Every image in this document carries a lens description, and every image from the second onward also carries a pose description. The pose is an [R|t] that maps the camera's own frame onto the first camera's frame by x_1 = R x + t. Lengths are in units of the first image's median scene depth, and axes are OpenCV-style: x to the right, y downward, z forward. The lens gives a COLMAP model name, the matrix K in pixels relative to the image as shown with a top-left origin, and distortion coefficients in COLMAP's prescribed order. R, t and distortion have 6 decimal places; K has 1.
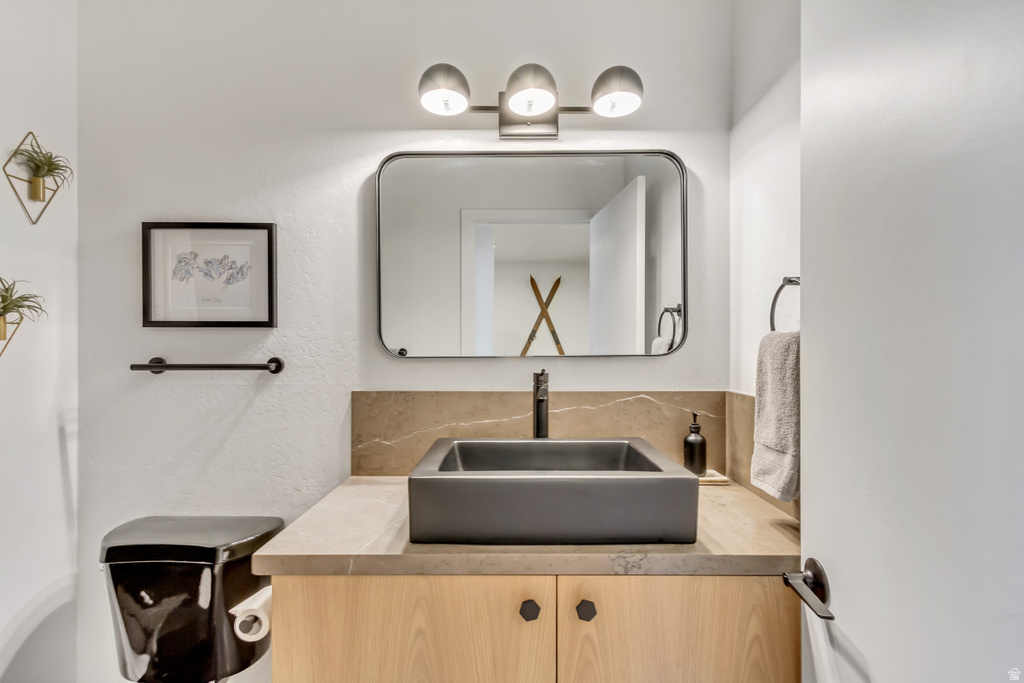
lens RADIAL K [[474.0, 0, 511.1], [0, 474.0, 345.1], [0, 0, 1]] dist [0.001182, -0.004063]
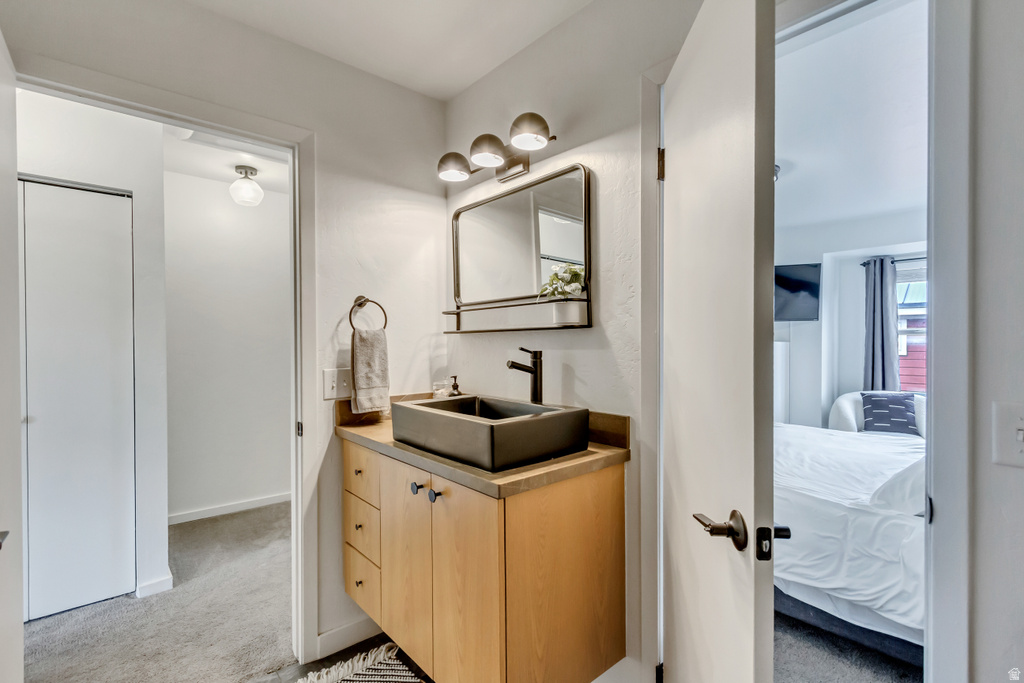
lens RADIAL K [[492.4, 0, 512.0], [0, 492.4, 341.5], [0, 0, 1]] dist [0.000660, -0.000251]
pose [[0.670111, 0.003785, -0.742251, 1.116716], [0.007624, 0.999899, 0.011982, 0.011155], [0.742222, -0.013688, 0.670014, 0.059079]]
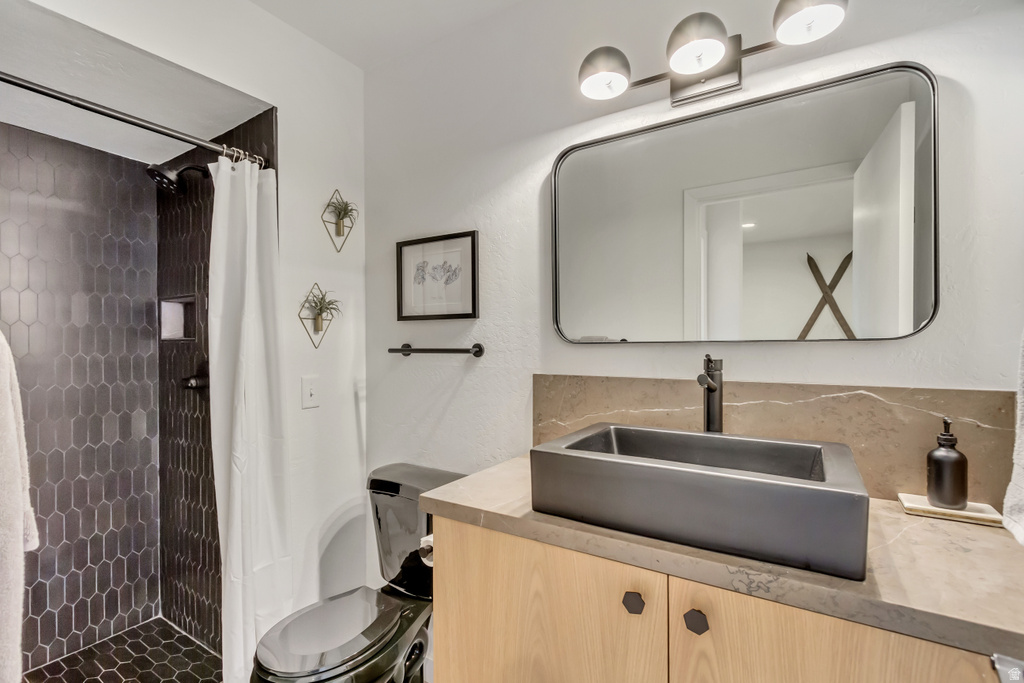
lens RADIAL K [[474.0, 0, 511.1], [0, 474.0, 345.1], [0, 0, 1]] dist [0.001182, -0.004063]
pose [[0.840994, -0.001296, -0.541043, 0.221941], [0.005792, 0.999961, 0.006608, 0.023705], [0.541013, -0.008691, 0.840969, 0.048557]]
